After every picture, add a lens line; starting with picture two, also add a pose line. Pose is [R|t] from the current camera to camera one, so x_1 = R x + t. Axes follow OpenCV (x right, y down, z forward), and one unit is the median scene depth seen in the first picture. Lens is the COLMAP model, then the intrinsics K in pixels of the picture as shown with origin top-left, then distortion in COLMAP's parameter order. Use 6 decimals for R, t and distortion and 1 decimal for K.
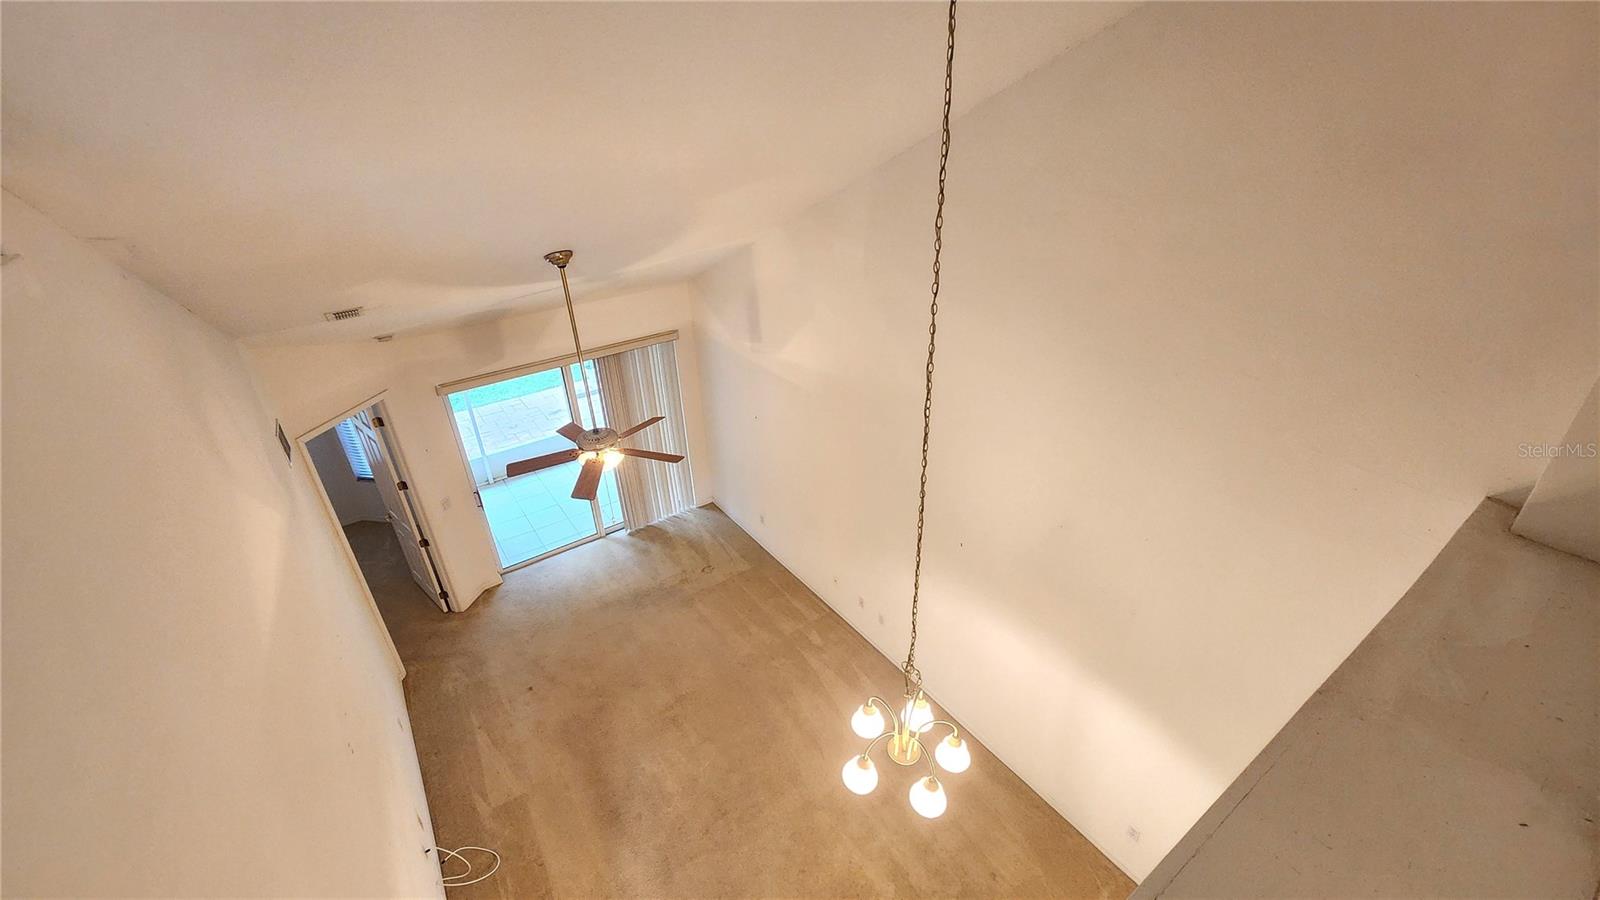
lens RADIAL K [[673.2, 0, 800.0], [0, 673.2, 450.0], [0, 0, 1]] dist [0.000628, 0.000075]
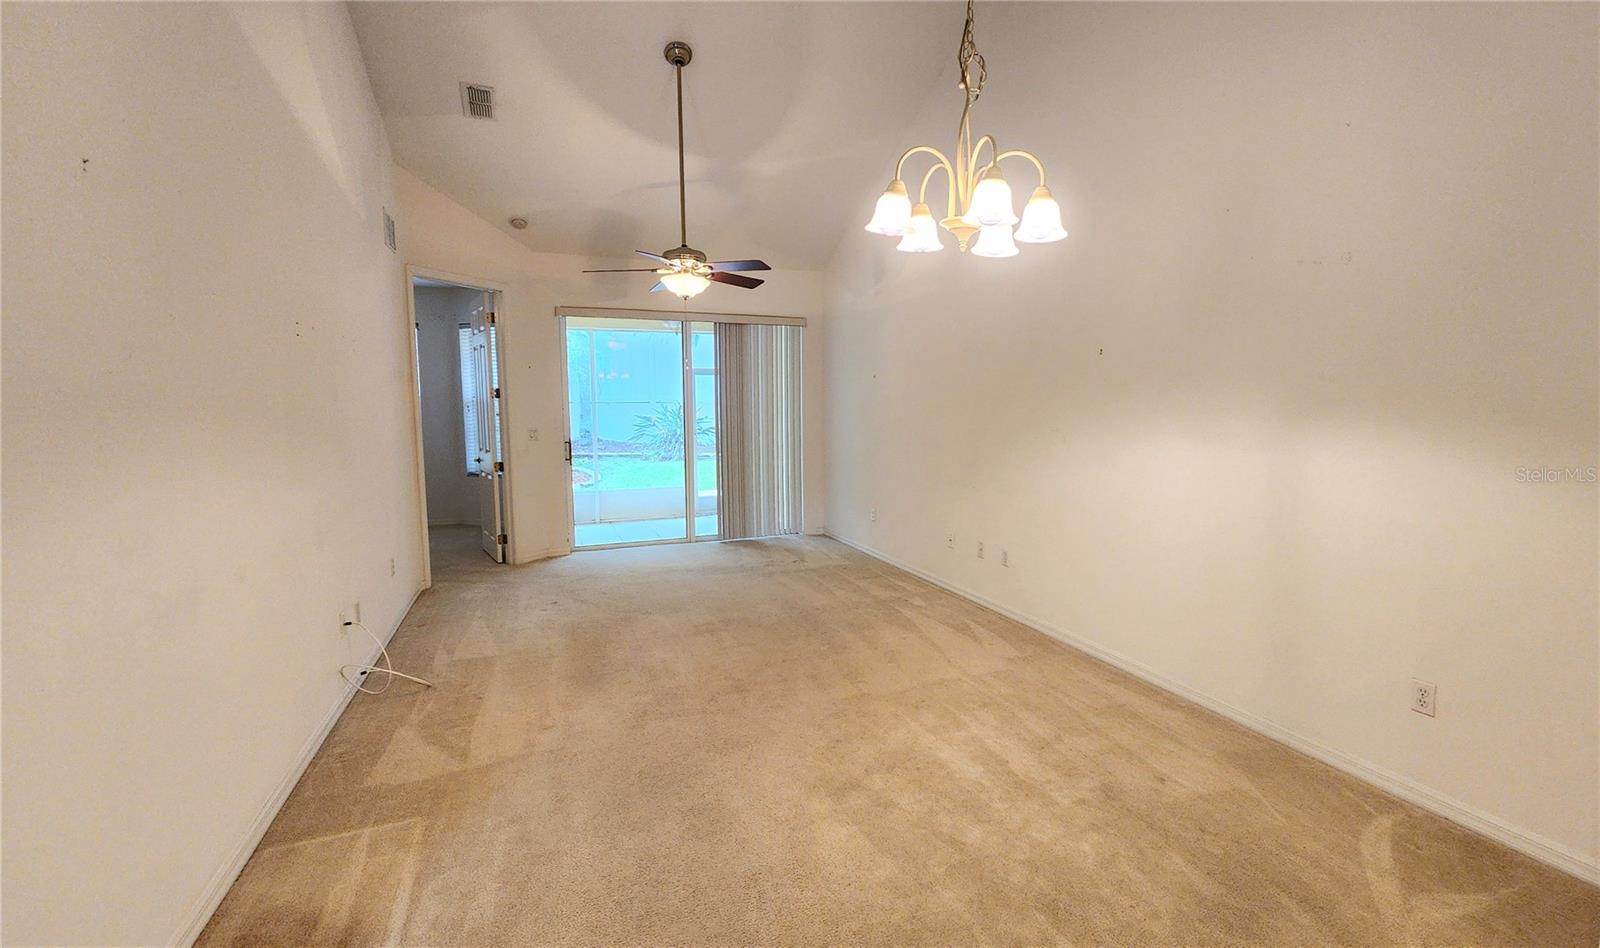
lens RADIAL K [[711.6, 0, 834.9], [0, 711.6, 473.3], [0, 0, 1]] dist [-0.001804, -0.000101]
pose [[0.976321, 0.048704, -0.210773, 0.093786], [-0.128420, 0.914560, -0.383521, 0.469853], [0.174085, 0.401507, 0.899159, 0.218933]]
